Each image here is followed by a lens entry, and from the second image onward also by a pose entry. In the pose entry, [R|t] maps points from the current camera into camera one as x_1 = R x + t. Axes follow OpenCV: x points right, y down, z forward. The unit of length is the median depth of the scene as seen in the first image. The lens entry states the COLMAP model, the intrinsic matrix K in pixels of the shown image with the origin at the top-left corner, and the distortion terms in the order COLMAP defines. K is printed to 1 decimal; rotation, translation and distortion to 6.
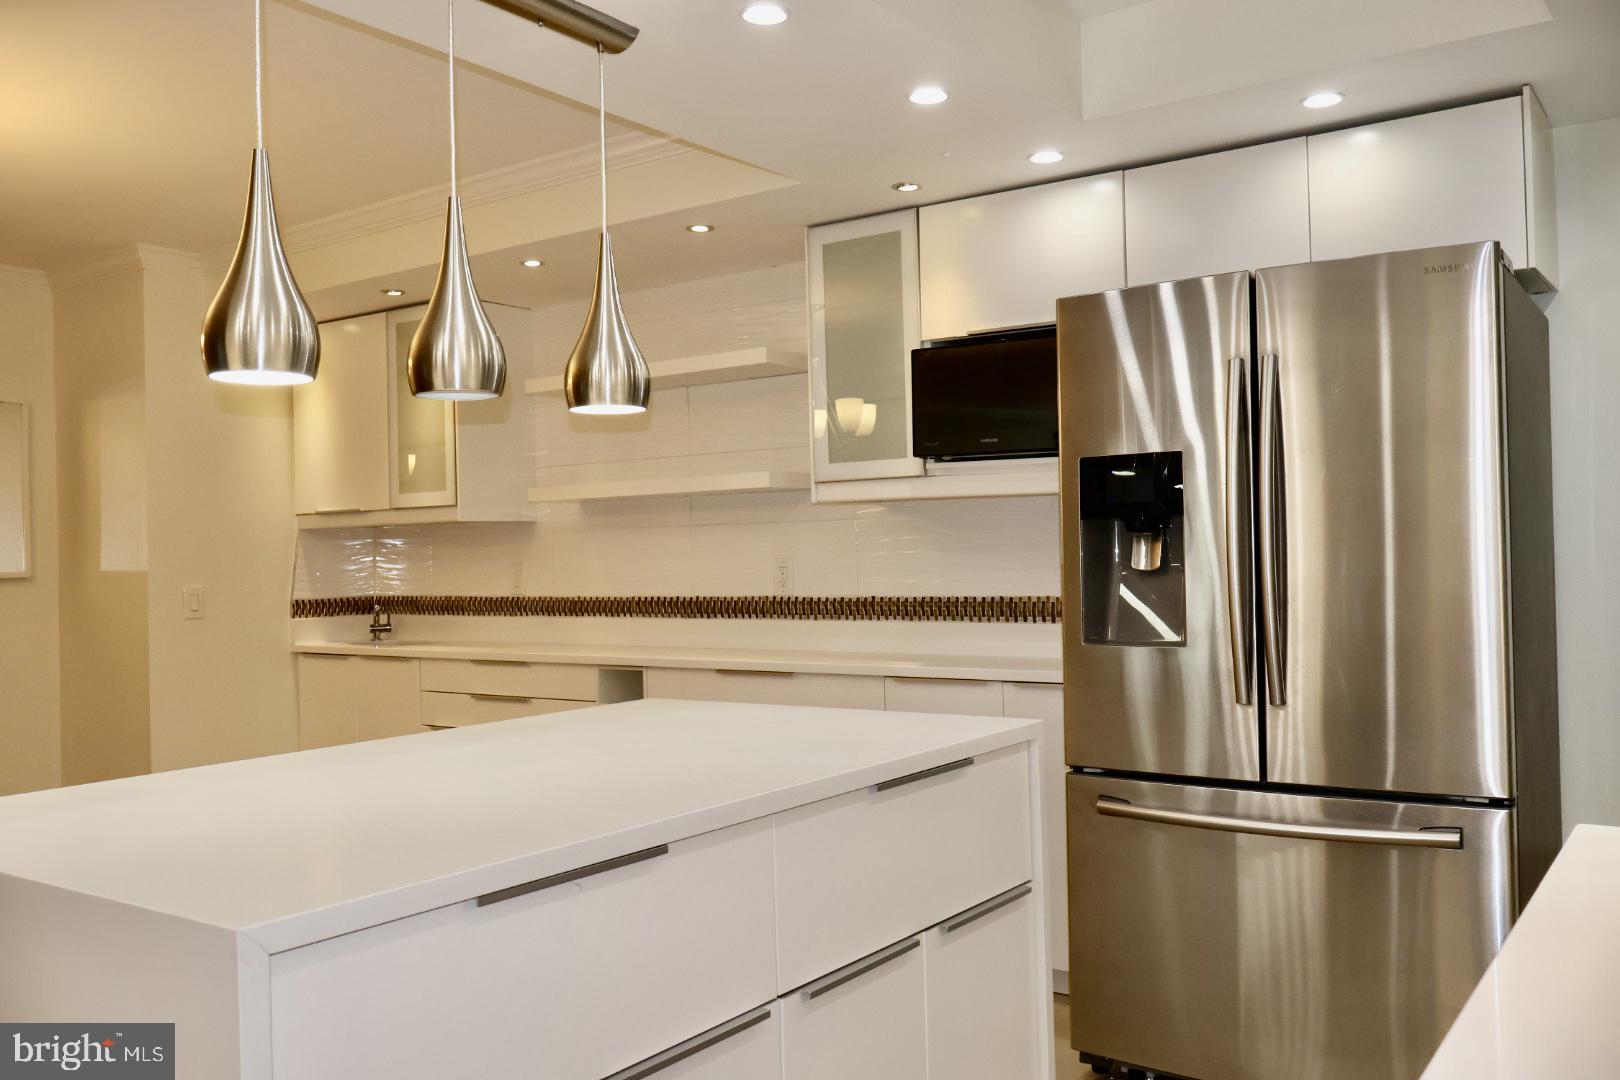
lens RADIAL K [[1366.9, 0, 810.0], [0, 1366.9, 540.0], [0, 0, 1]] dist [0.008588, -0.005280]
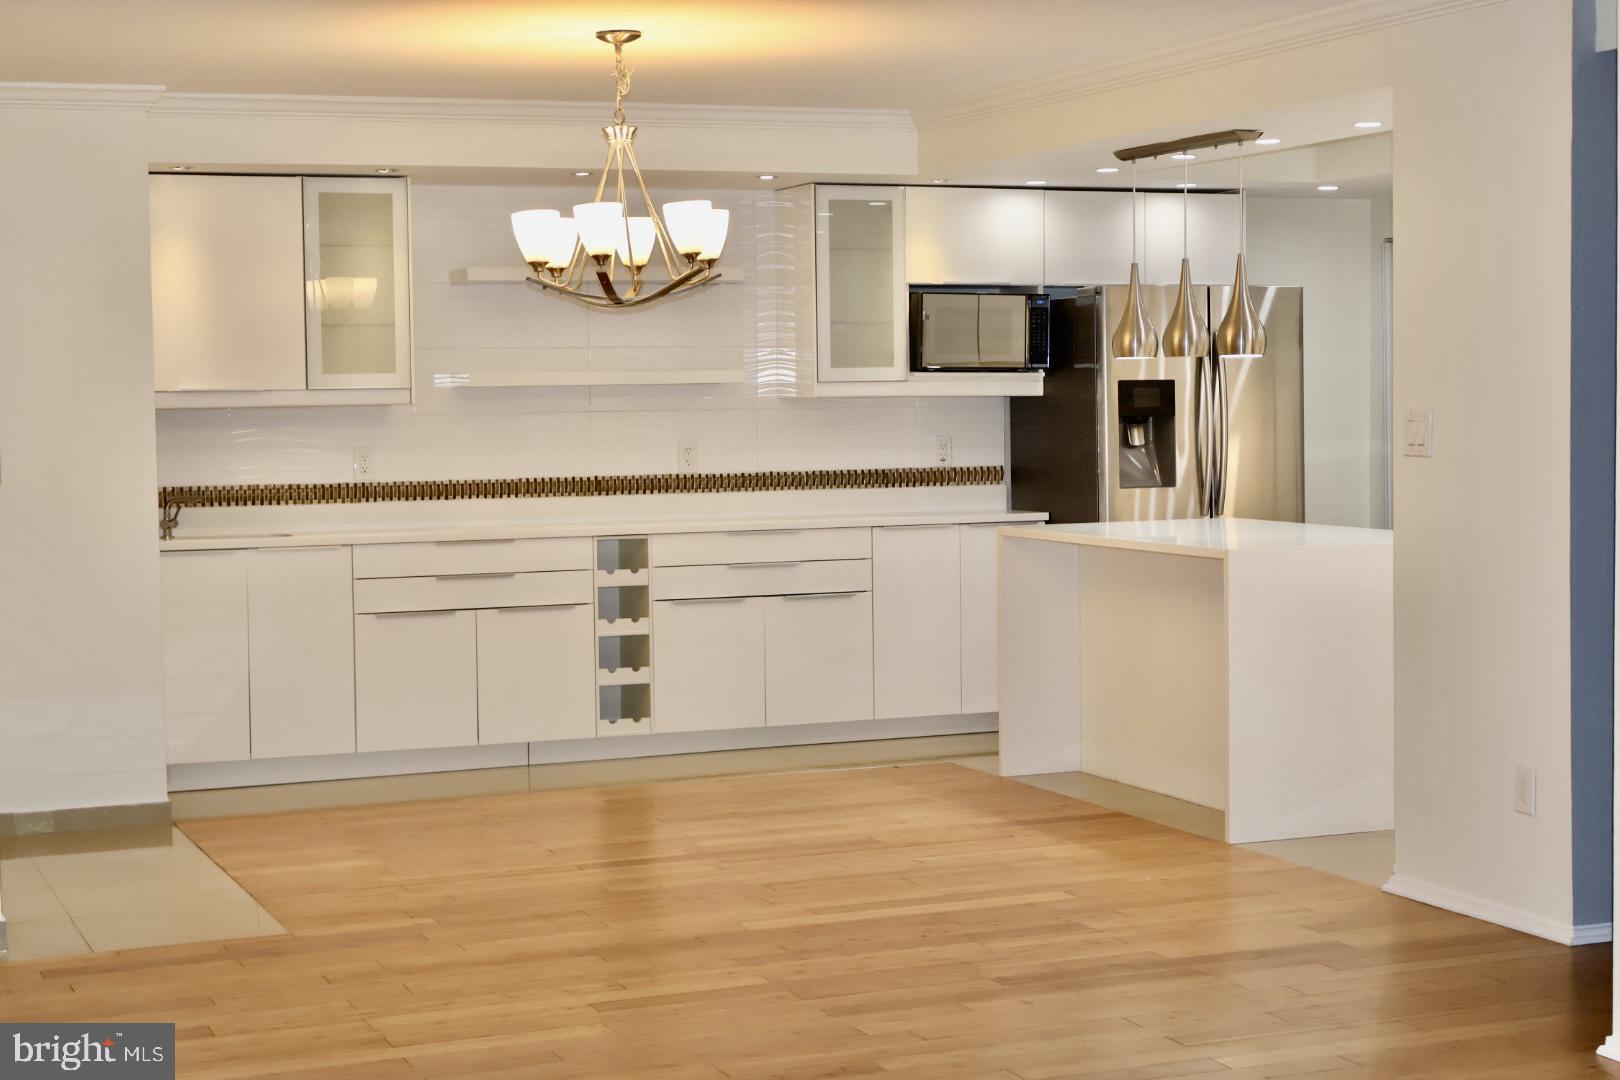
lens RADIAL K [[2652.9, 0, 810.0], [0, 2652.9, 540.0], [0, 0, 1]] dist [-0.006715, 0.013103]
pose [[0.545475, -0.035247, 0.837385, -1.894651], [-0.010103, 0.998766, 0.048621, -0.013194], [-0.838066, -0.034982, 0.544446, -0.322117]]
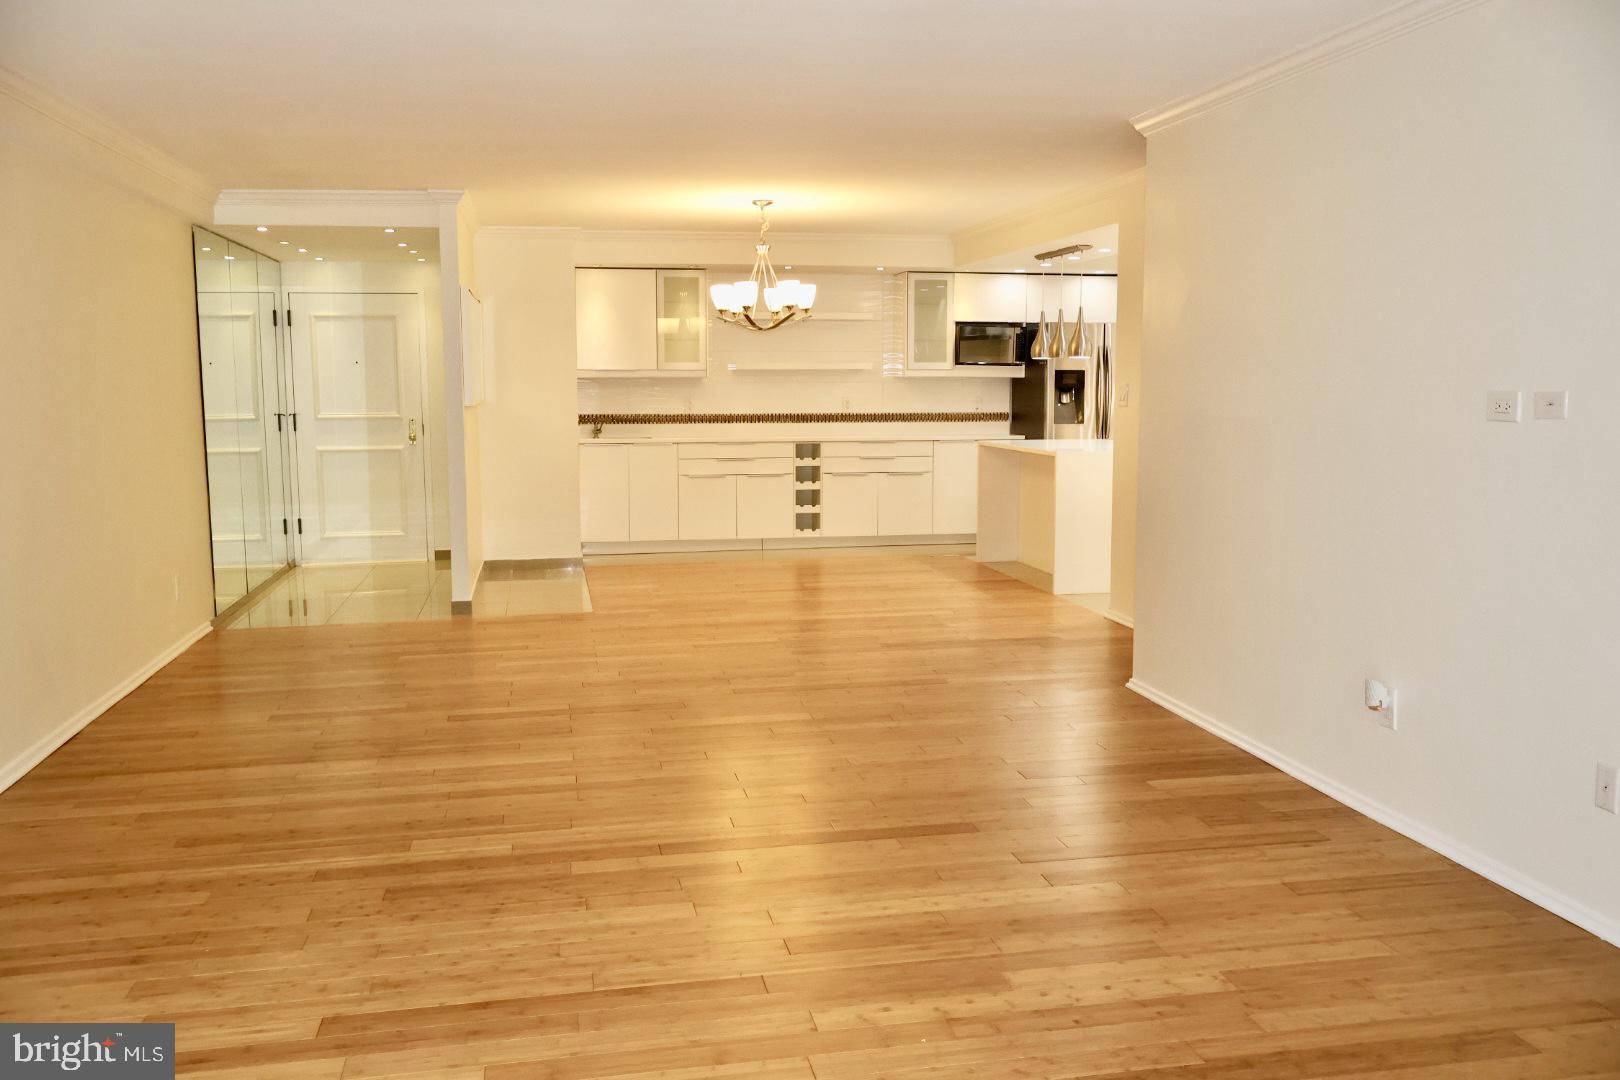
lens RADIAL K [[1366.9, 0, 810.0], [0, 1366.9, 540.0], [0, 0, 1]] dist [0.008588, -0.005280]
pose [[0.695331, -0.065312, 0.715715, -1.846190], [-0.022968, 0.993334, 0.112961, -0.007292], [-0.718322, -0.094984, 0.689196, -0.649568]]
